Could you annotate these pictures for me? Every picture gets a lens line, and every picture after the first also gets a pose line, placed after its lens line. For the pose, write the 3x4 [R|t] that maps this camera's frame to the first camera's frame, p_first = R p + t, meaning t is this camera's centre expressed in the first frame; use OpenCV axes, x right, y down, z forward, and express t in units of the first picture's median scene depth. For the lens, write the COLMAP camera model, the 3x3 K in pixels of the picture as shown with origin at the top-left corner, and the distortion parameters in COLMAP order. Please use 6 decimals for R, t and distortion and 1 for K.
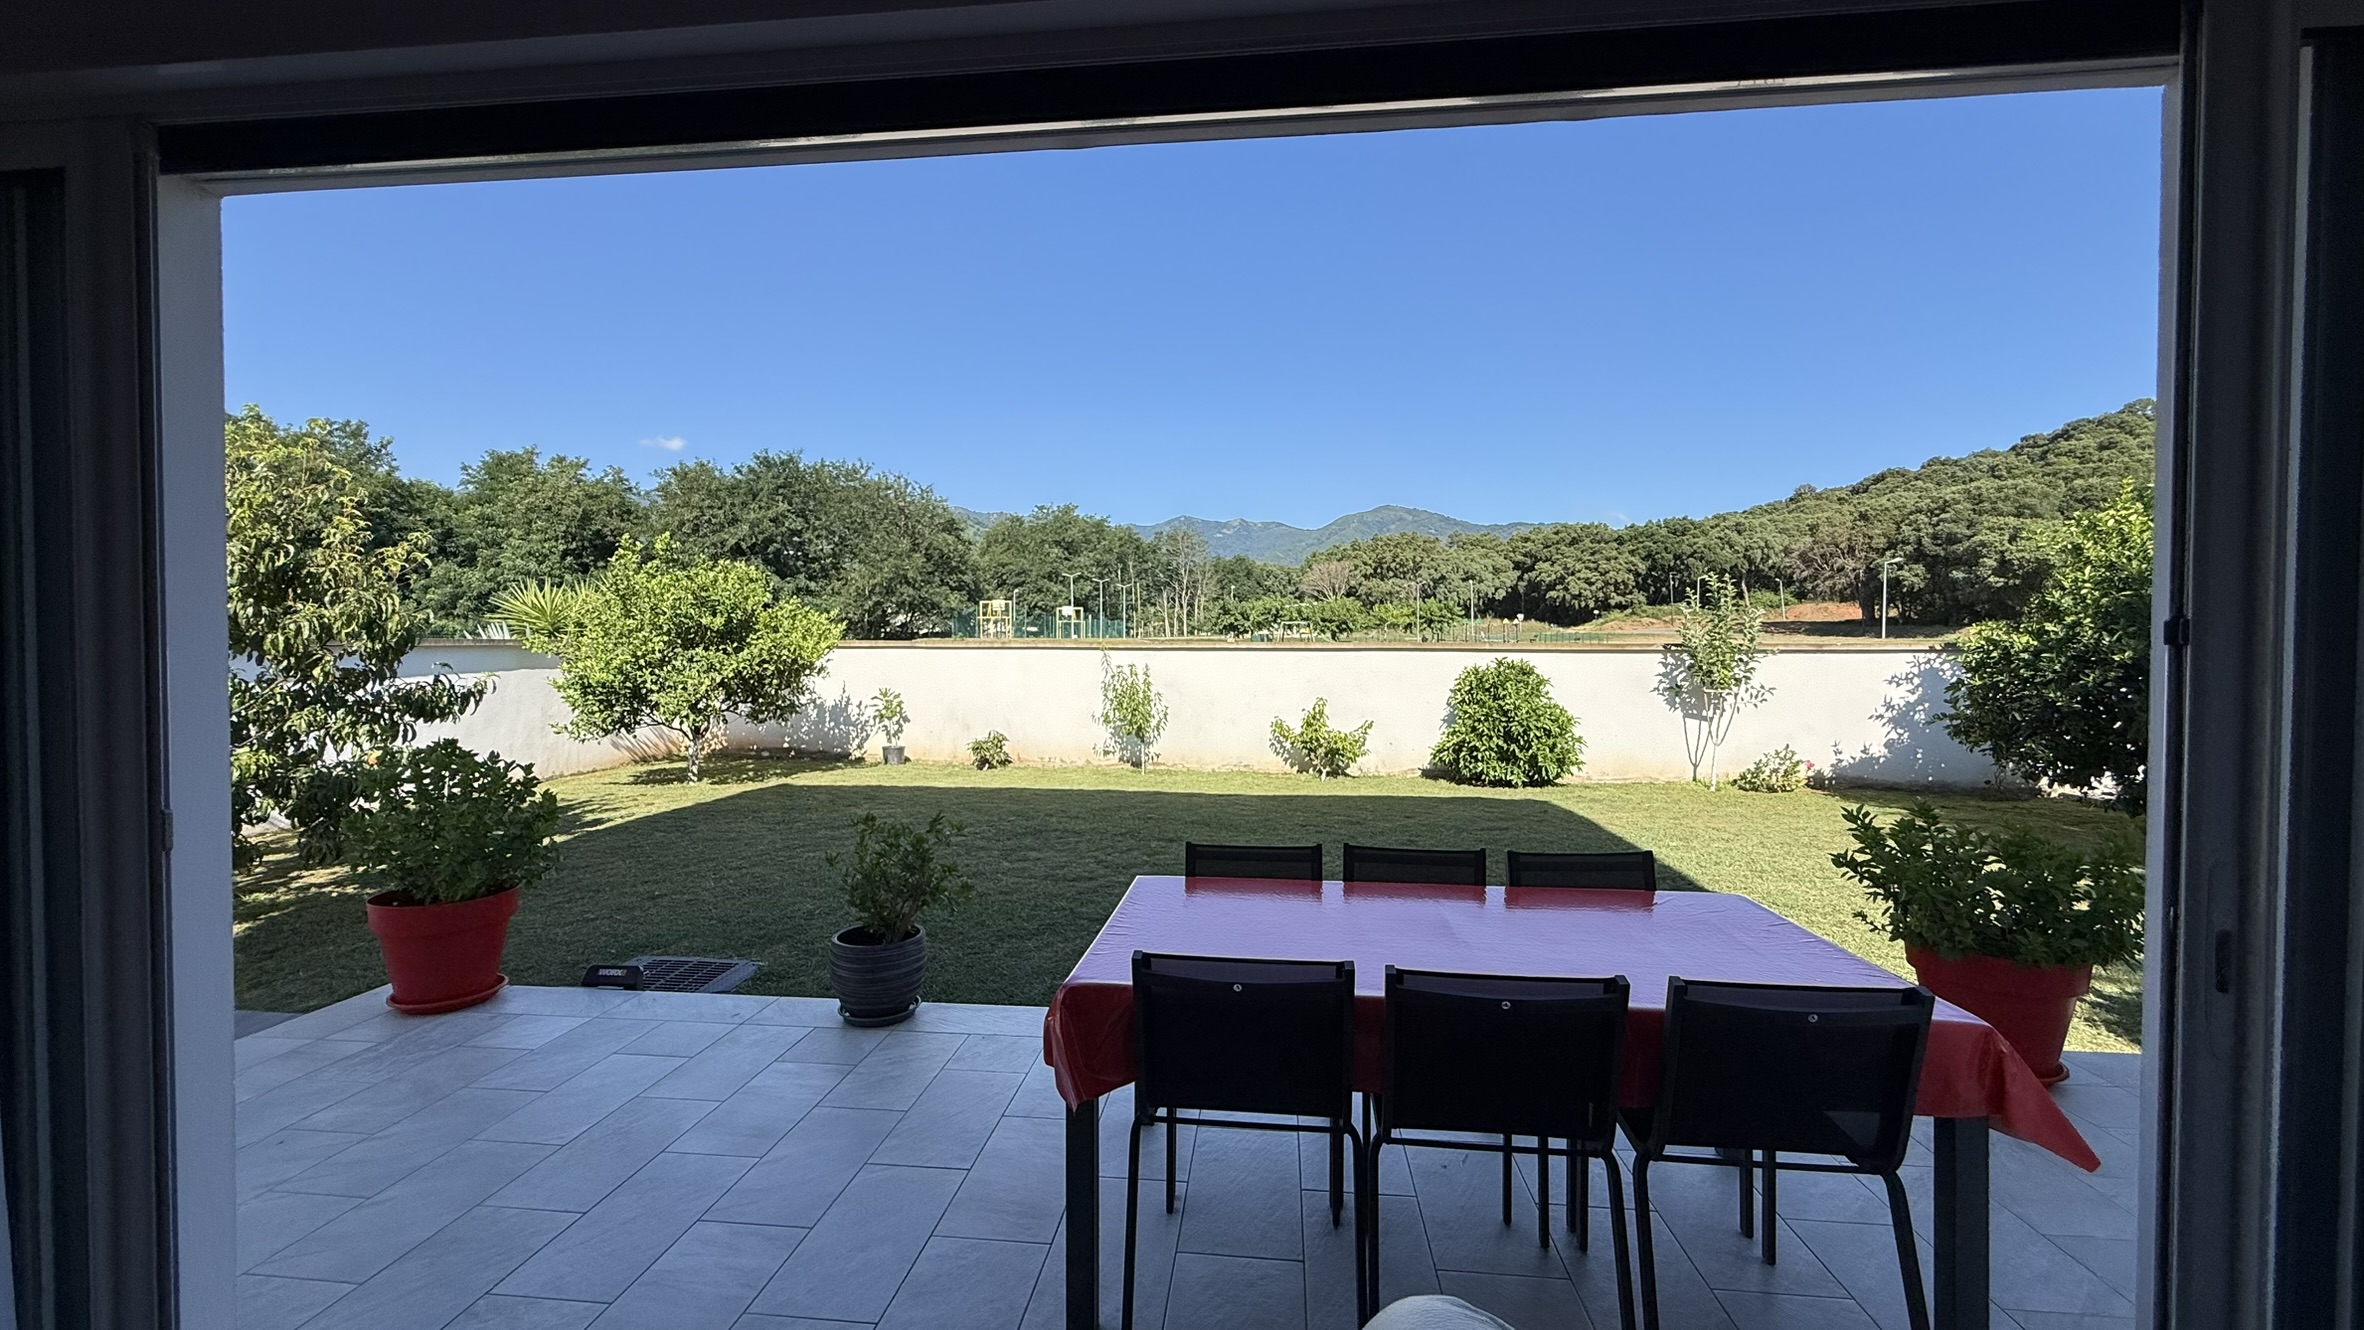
lens RADIAL K [[940.8, 0, 1178.3], [0, 940.8, 663.5], [0, 0, 1]] dist [0.001621, -0.000291]
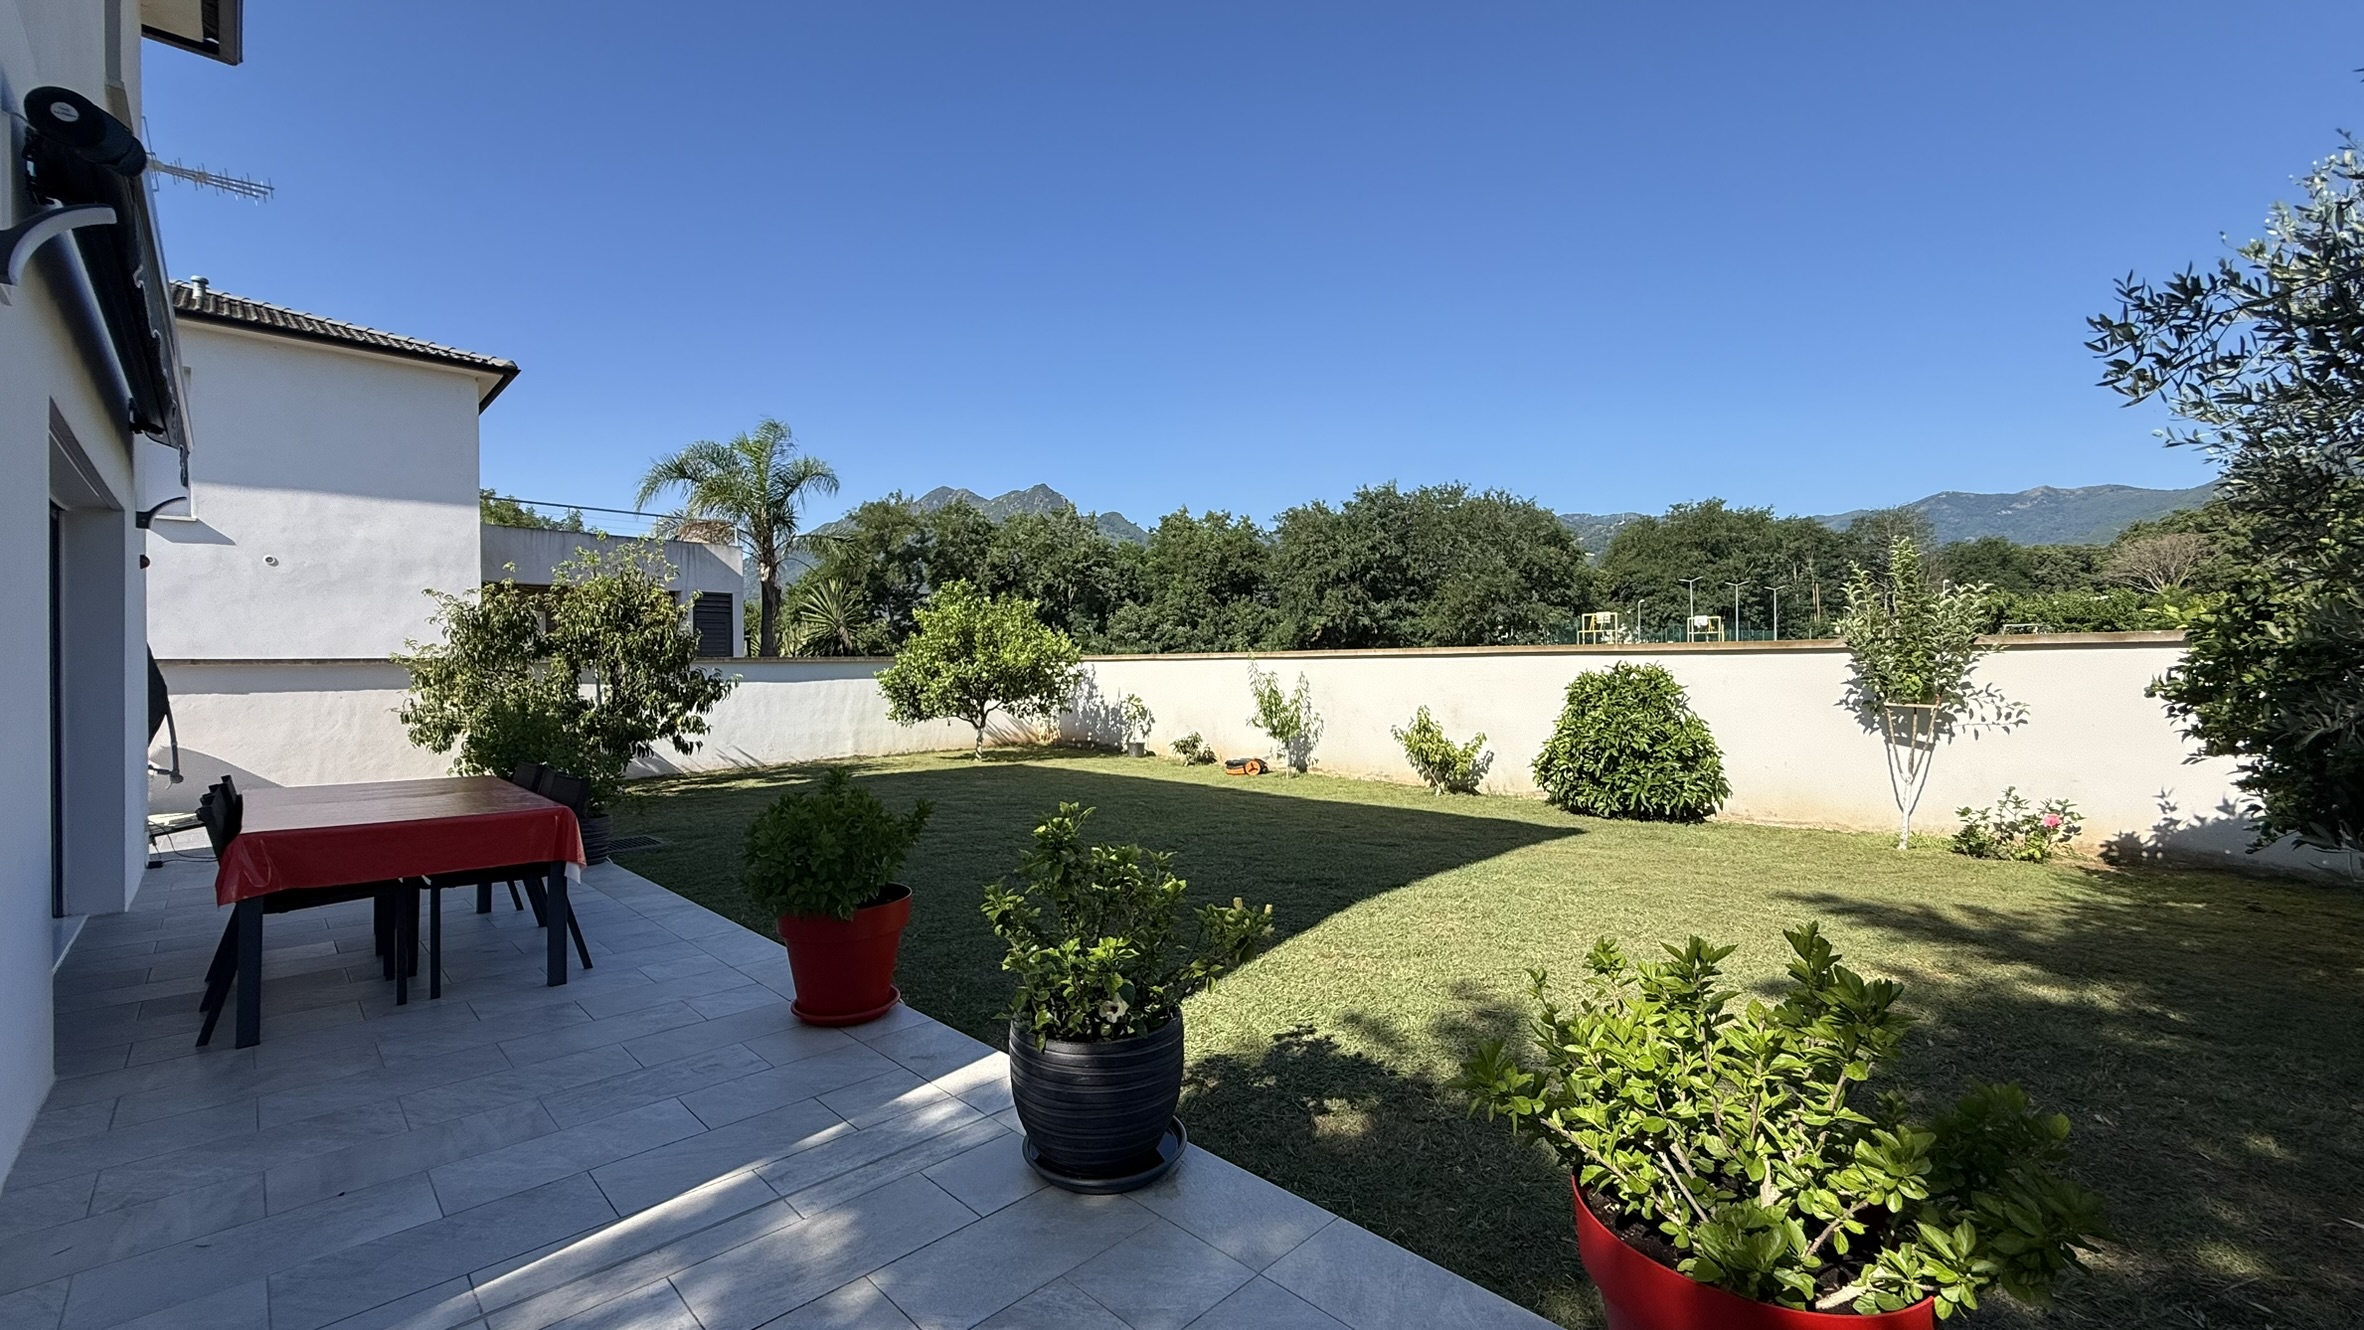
lens RADIAL K [[940.8, 0, 1164.8], [0, 940.8, 666.9], [0, 0, 1]] dist [0.001621, -0.000291]
pose [[0.776484, -0.009021, -0.630072, 0.071770], [-0.001199, 0.999875, -0.015793, 0.001515], [0.630136, 0.013019, 0.776376, 0.012748]]
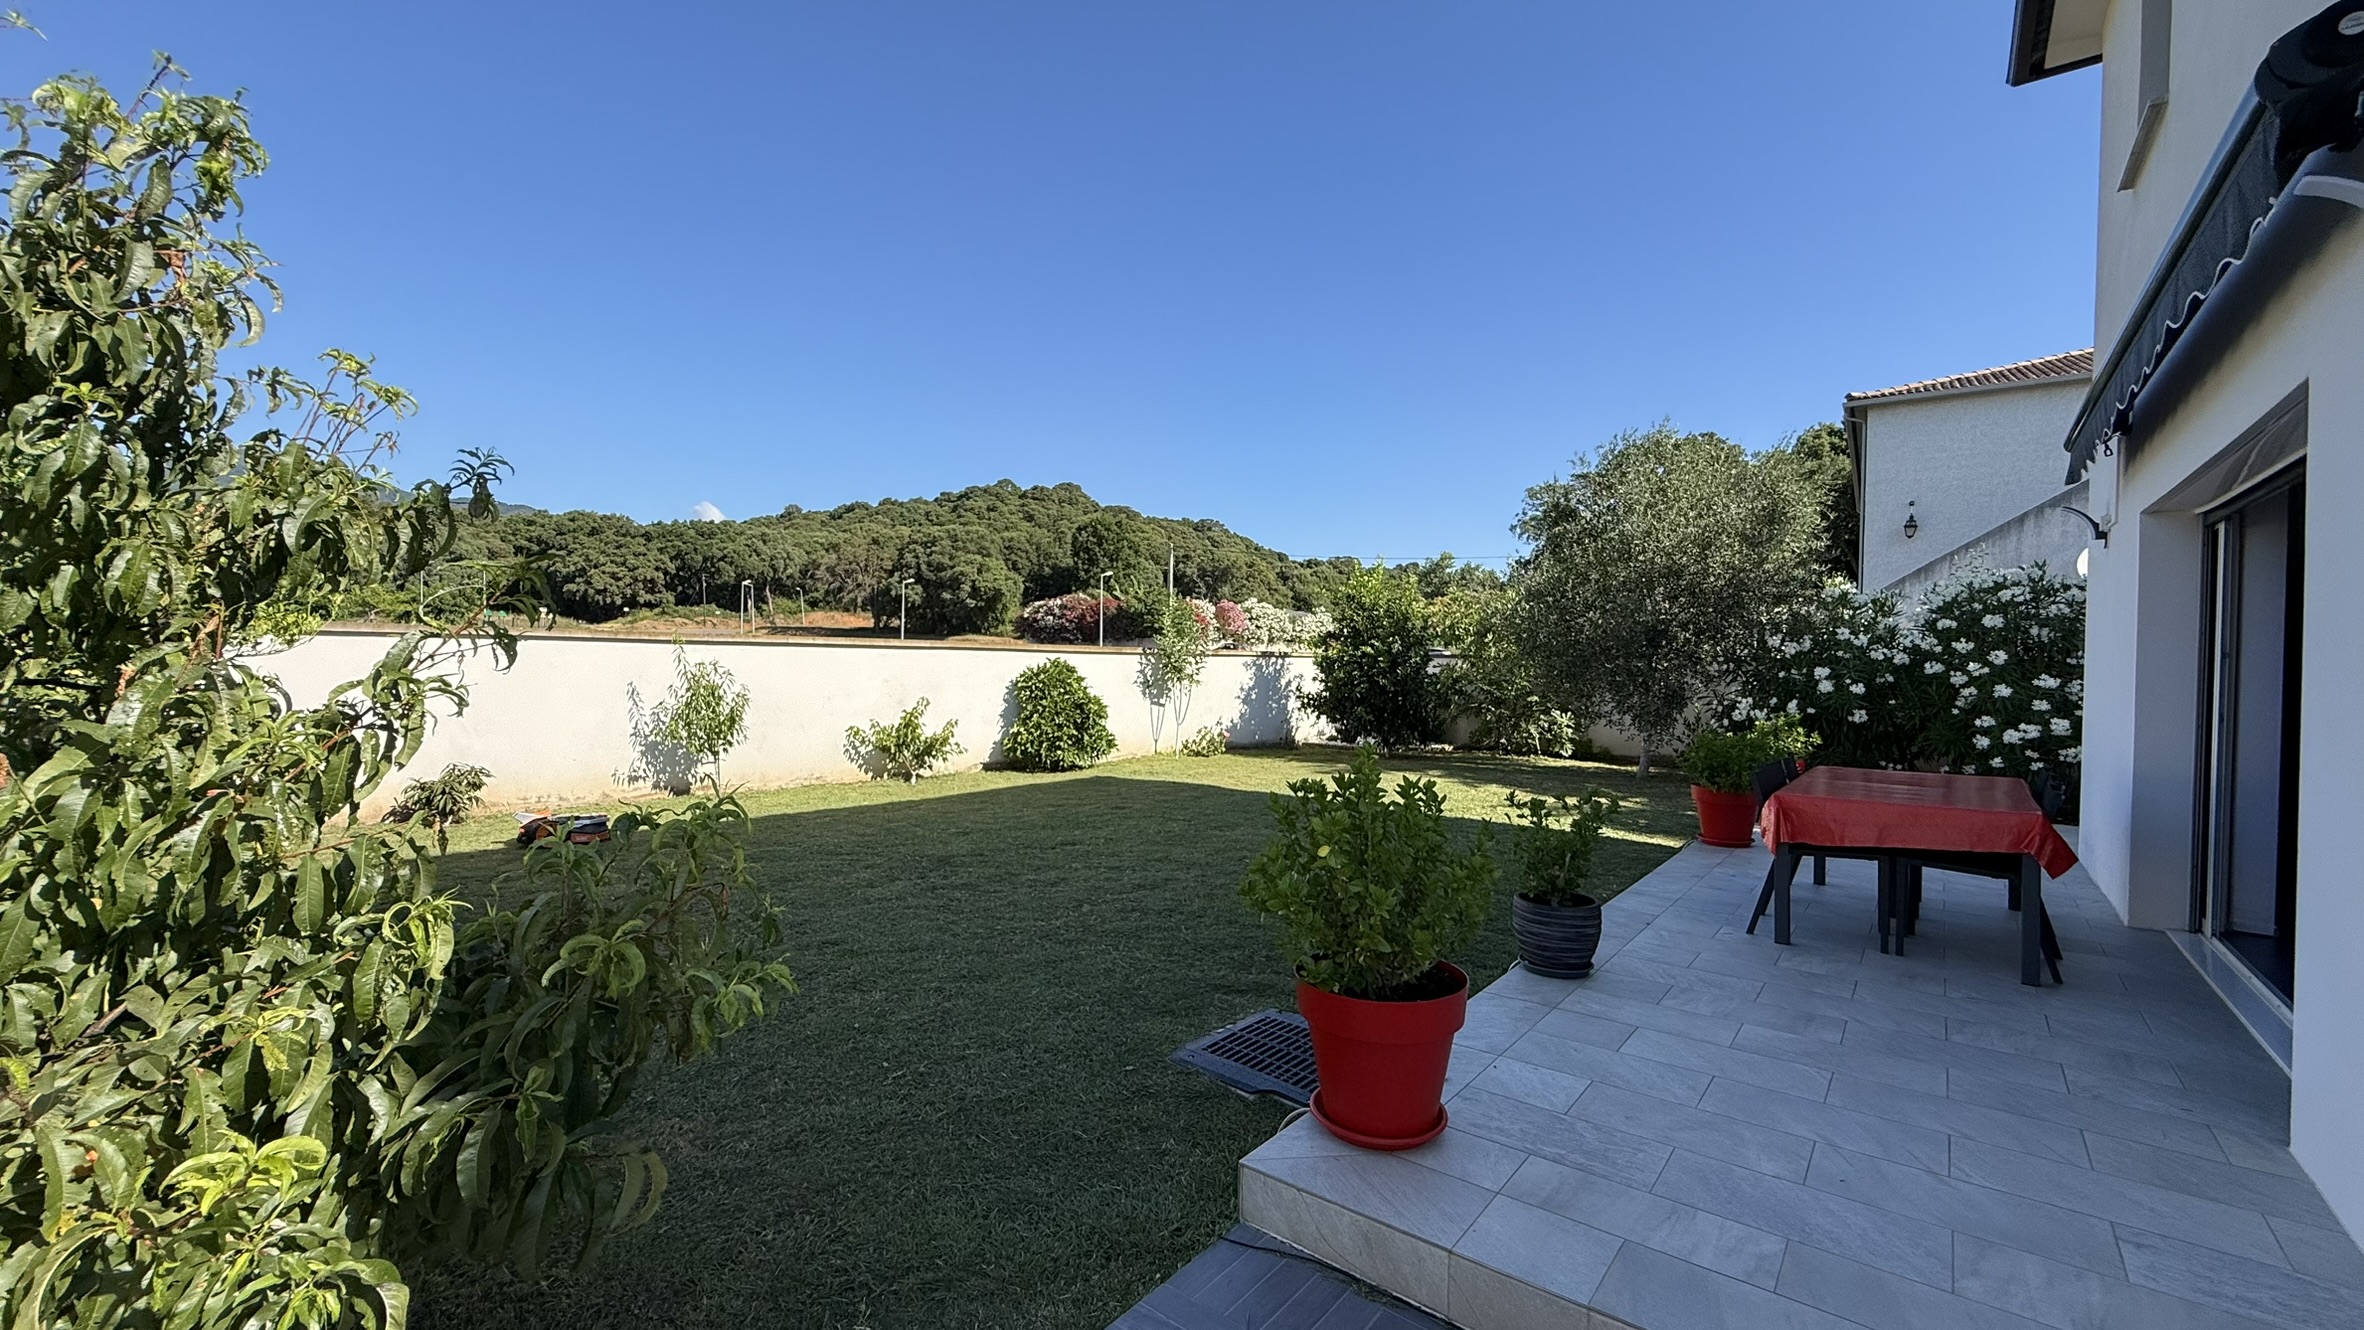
lens RADIAL K [[940.8, 0, 1169.2], [0, 940.8, 665.7], [0, 0, 1]] dist [0.001621, -0.000291]
pose [[0.549360, 0.001632, 0.835584, -0.067511], [-0.002982, 0.999996, 0.000008, 0.000473], [-0.835580, -0.002497, 0.549363, 0.034195]]
